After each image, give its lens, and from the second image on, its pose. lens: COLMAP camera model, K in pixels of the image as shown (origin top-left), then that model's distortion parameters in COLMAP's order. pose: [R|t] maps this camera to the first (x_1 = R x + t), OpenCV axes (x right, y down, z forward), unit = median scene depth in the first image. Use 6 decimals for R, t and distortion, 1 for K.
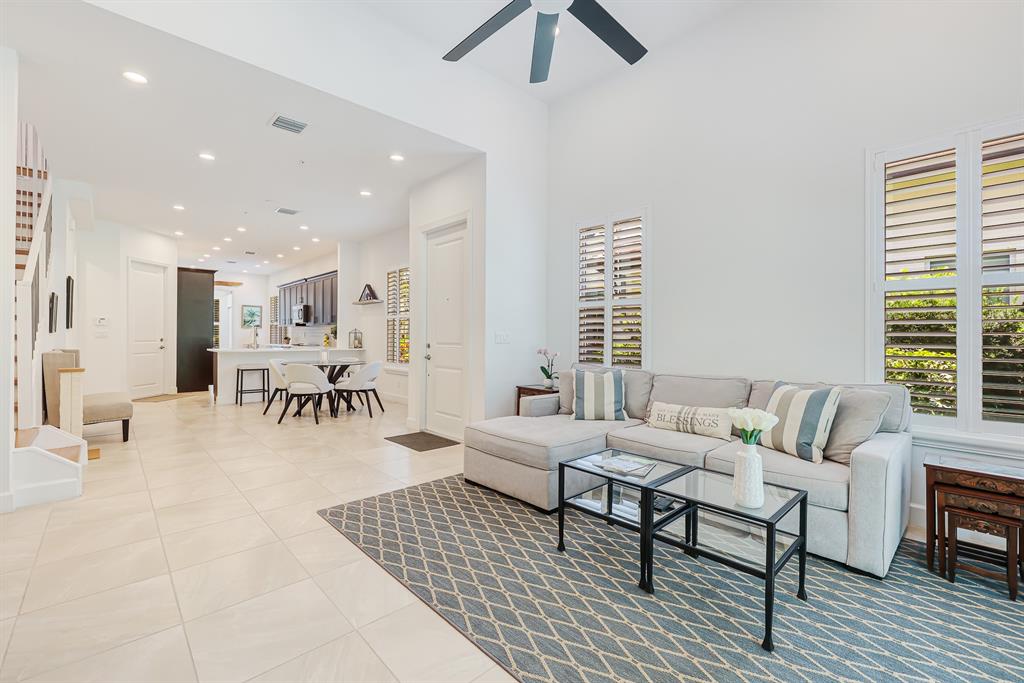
lens RADIAL K [[439.8, 0, 510.6], [0, 439.8, 336.4], [0, 0, 1]] dist [-0.002165, -0.000408]
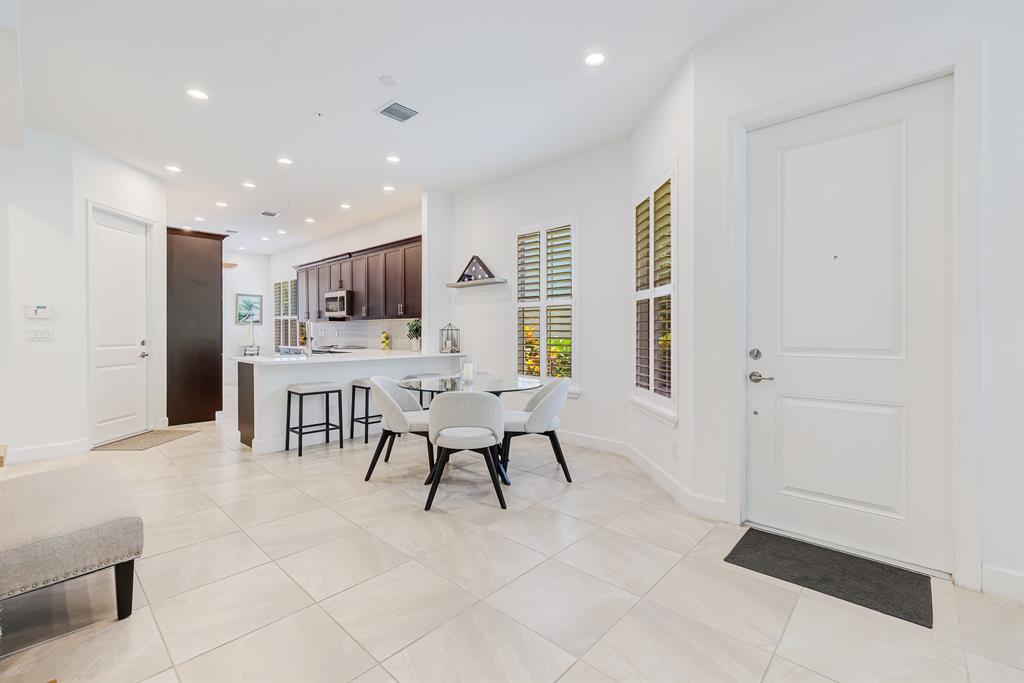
lens RADIAL K [[439.8, 0, 508.4], [0, 439.8, 335.4], [0, 0, 1]] dist [-0.002165, -0.000408]
pose [[0.996873, -0.005215, 0.078843, -0.314247], [0.004873, 0.999978, 0.004525, -0.002094], [-0.078865, -0.004127, 0.996877, 0.326387]]
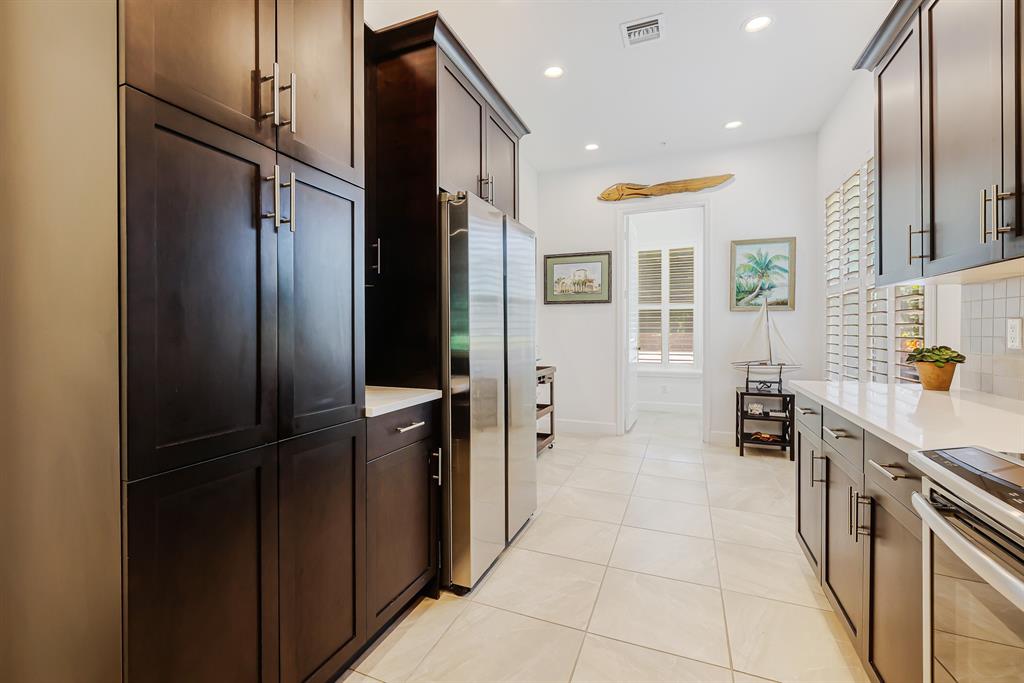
lens RADIAL K [[439.8, 0, 509.4], [0, 439.8, 331.6], [0, 0, 1]] dist [-0.002165, -0.000408]
pose [[0.425145, -0.002257, -0.905123, -0.580338], [0.004524, 0.999990, -0.000368, -0.006824], [0.905114, -0.003938, 0.425150, 1.071732]]
